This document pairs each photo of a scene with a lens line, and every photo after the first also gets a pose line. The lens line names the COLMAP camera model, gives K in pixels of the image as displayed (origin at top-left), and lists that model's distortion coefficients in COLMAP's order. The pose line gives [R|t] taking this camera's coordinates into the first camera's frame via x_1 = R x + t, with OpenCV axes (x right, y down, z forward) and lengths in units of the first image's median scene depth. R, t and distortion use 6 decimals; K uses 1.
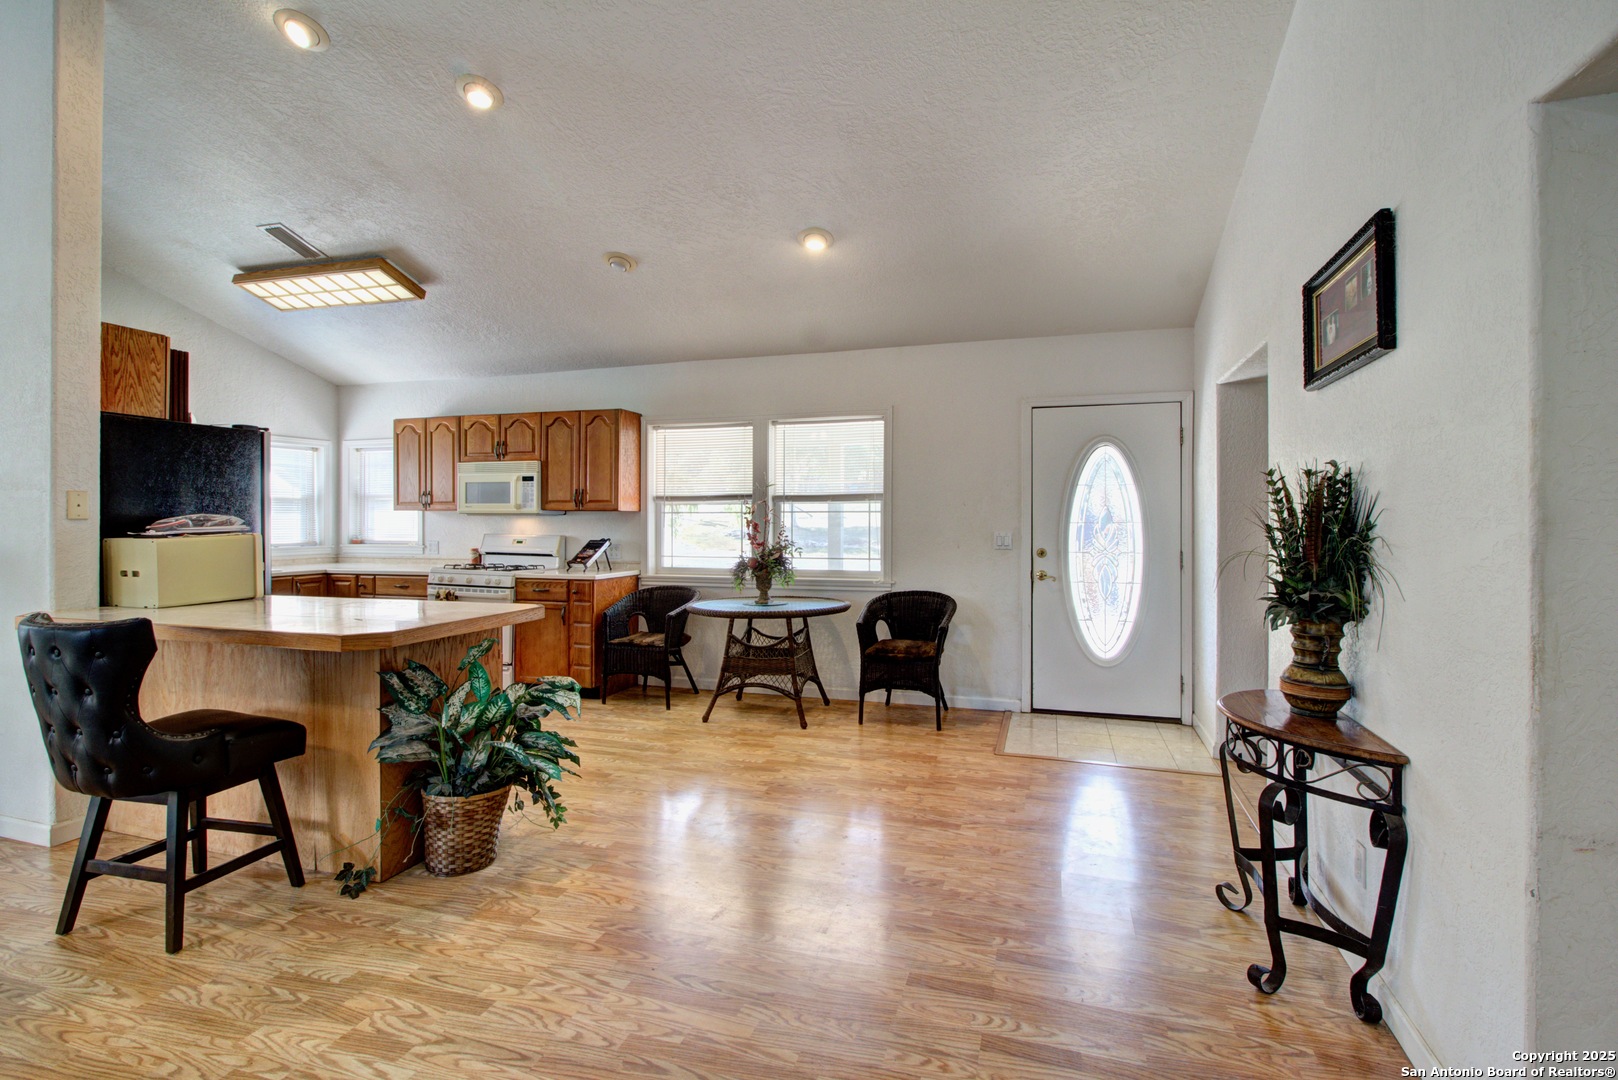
lens RADIAL K [[776.2, 0, 814.6], [0, 776.2, 523.7], [0, 0, 1]] dist [-0.008360, -0.000833]
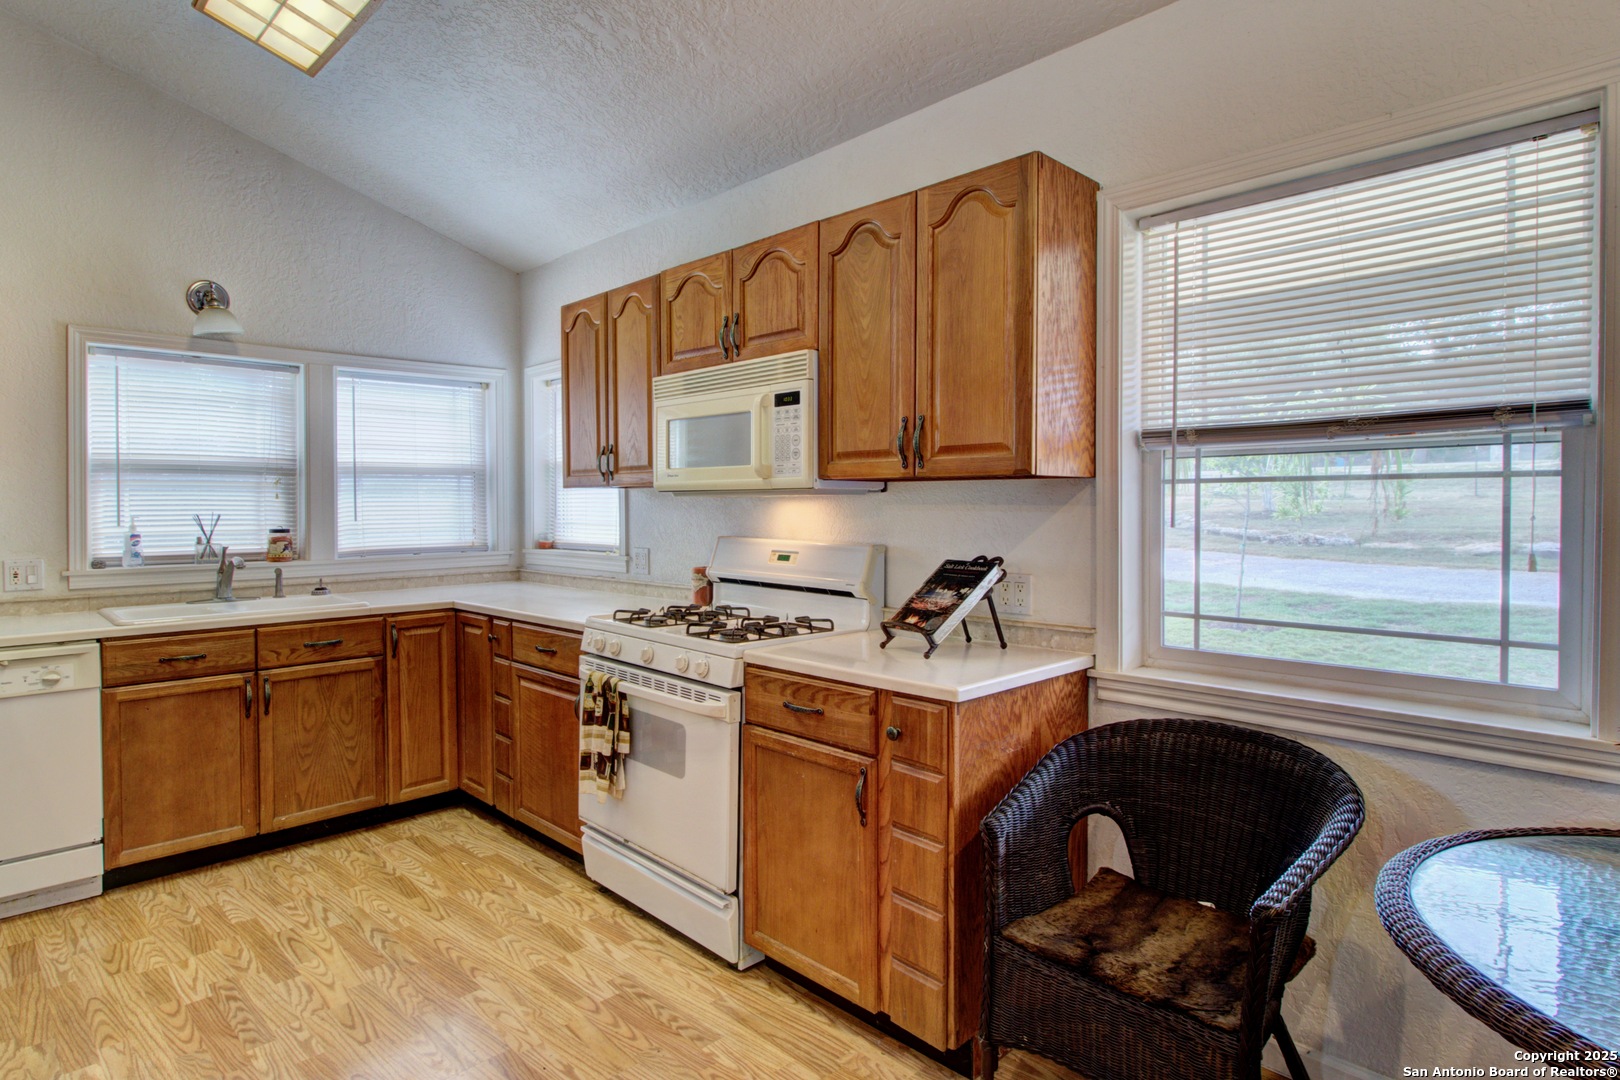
lens RADIAL K [[875.2, 0, 739.5], [0, 875.2, 520.2], [0, 0, 1]] dist [-0.004264, -0.000089]
pose [[0.862676, 0.004242, -0.505739, -0.187441], [0.003343, 0.999895, 0.014089, -0.004272], [0.505746, -0.013845, 0.862571, 0.675383]]
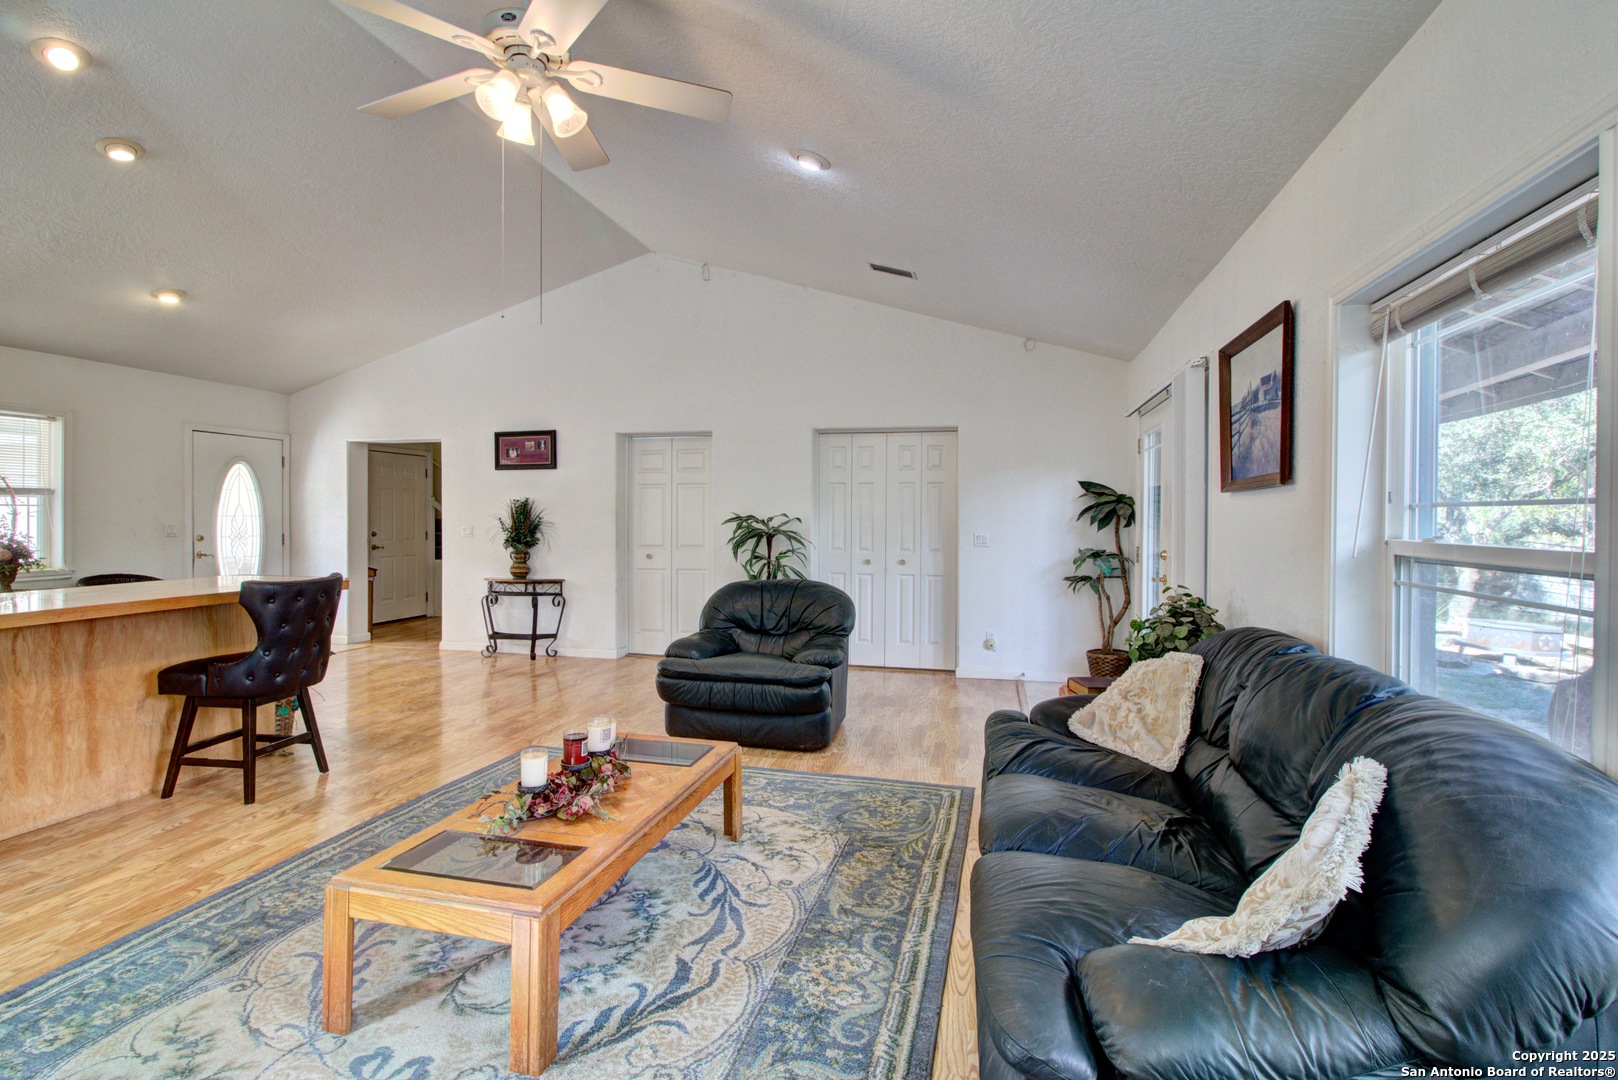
lens RADIAL K [[776.2, 0, 814.6], [0, 776.2, 523.7], [0, 0, 1]] dist [-0.008360, -0.000833]
pose [[-0.073309, -0.007871, 0.997278, -1.090454], [-0.001860, 0.999968, 0.007756, -0.000569], [-0.997308, -0.001286, -0.073321, 0.023283]]
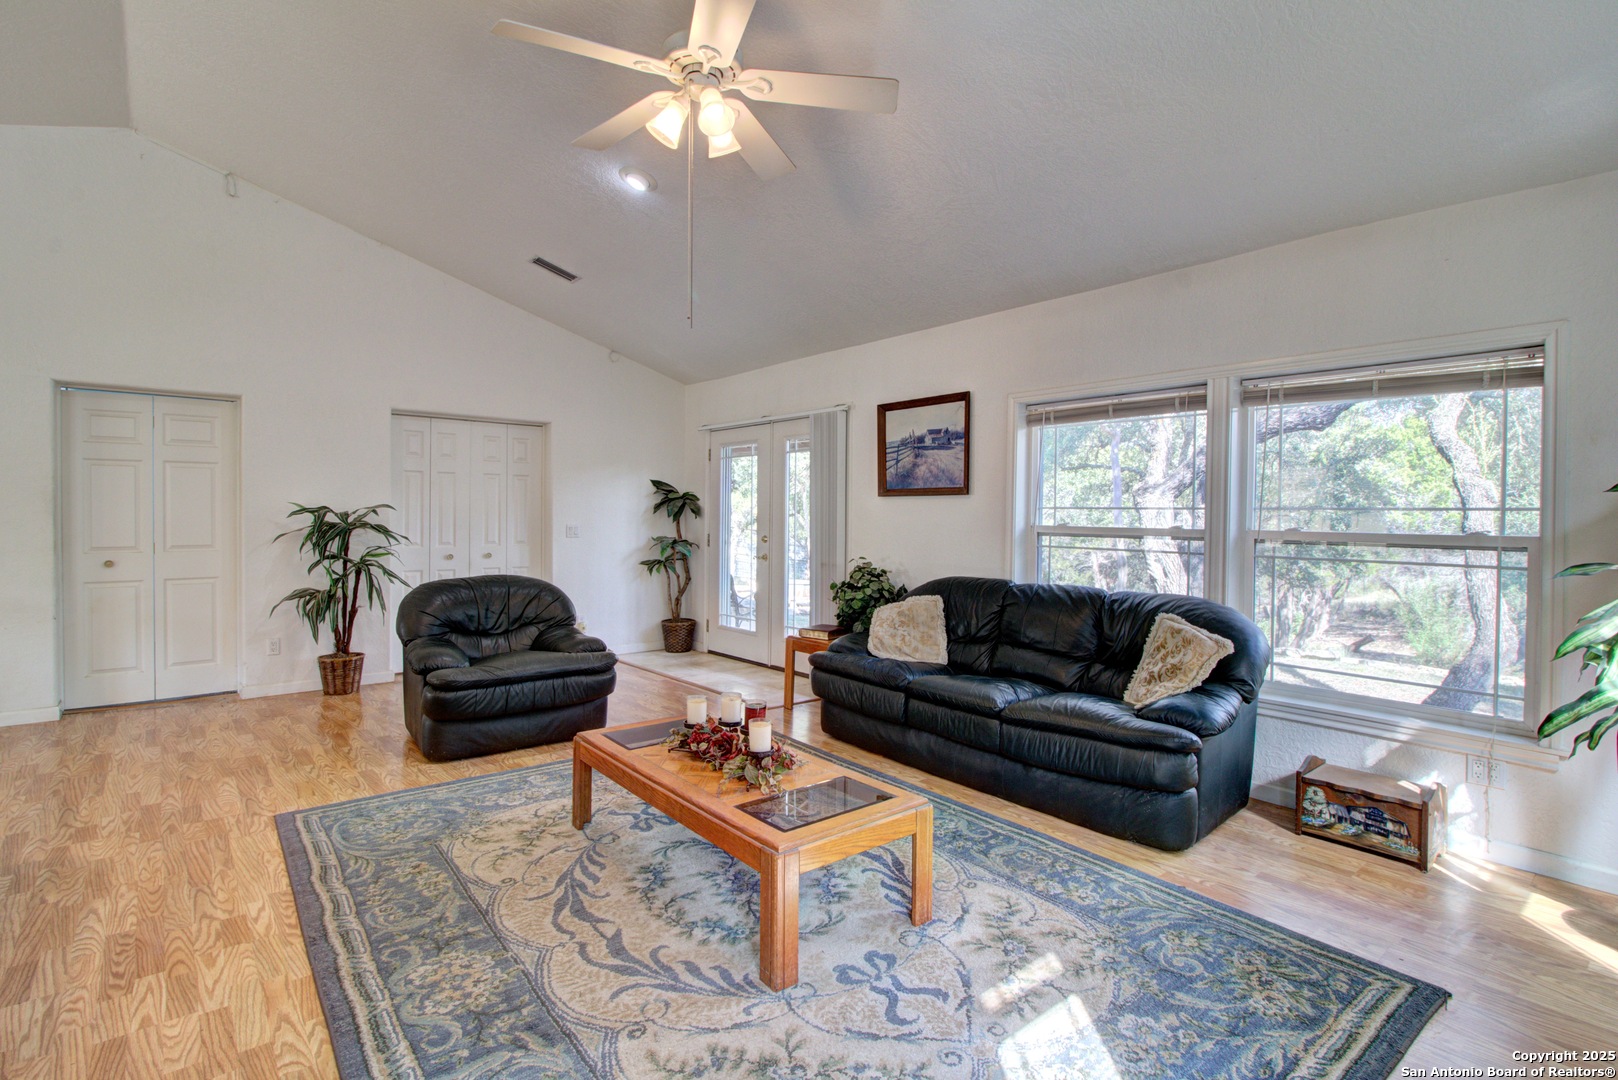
lens RADIAL K [[776.2, 0, 814.6], [0, 776.2, 523.7], [0, 0, 1]] dist [-0.008360, -0.000833]
pose [[-0.845961, -0.014591, 0.533045, -0.937587], [-0.008356, 0.999866, 0.014108, -0.000798], [-0.533179, 0.007481, -0.845970, 0.535110]]
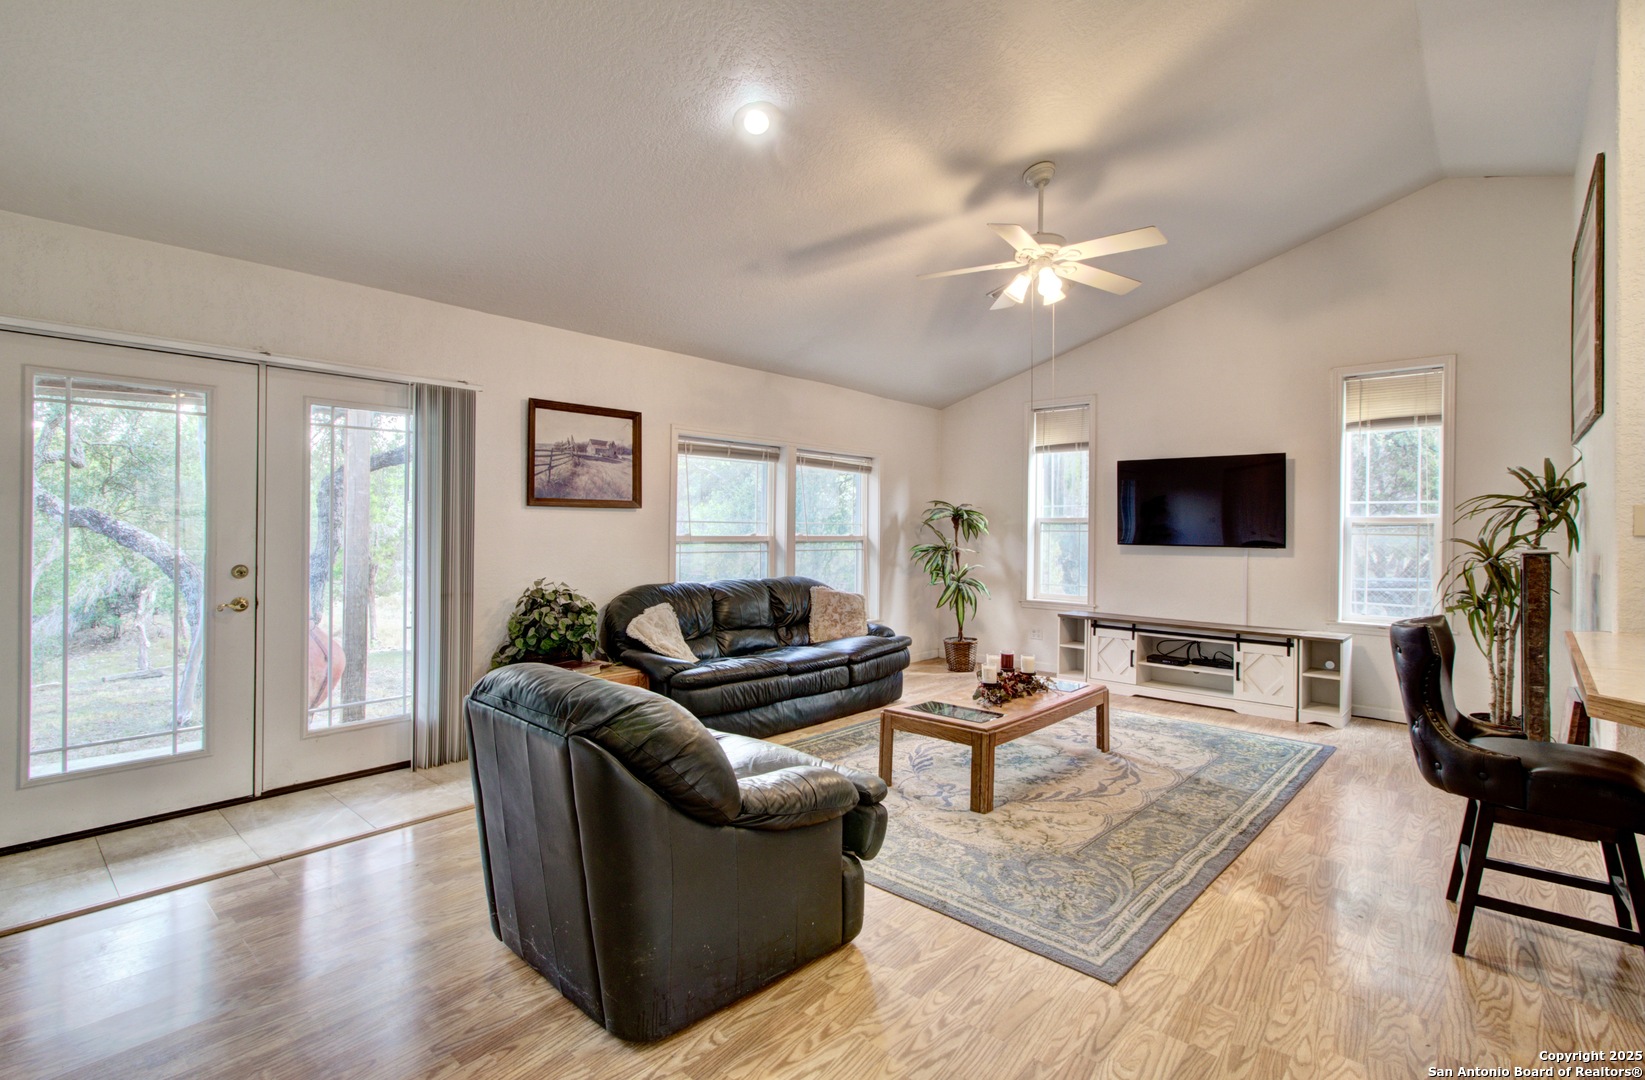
lens RADIAL K [[753.4, 0, 822.5], [0, 753.4, 521.1], [0, 0, 1]] dist [-0.021289, 0.013949]
pose [[-0.416784, -0.011502, -0.908933, 0.151250], [-0.010806, 0.999912, -0.007698, -0.002647], [0.908941, 0.006613, -0.416871, 0.278130]]
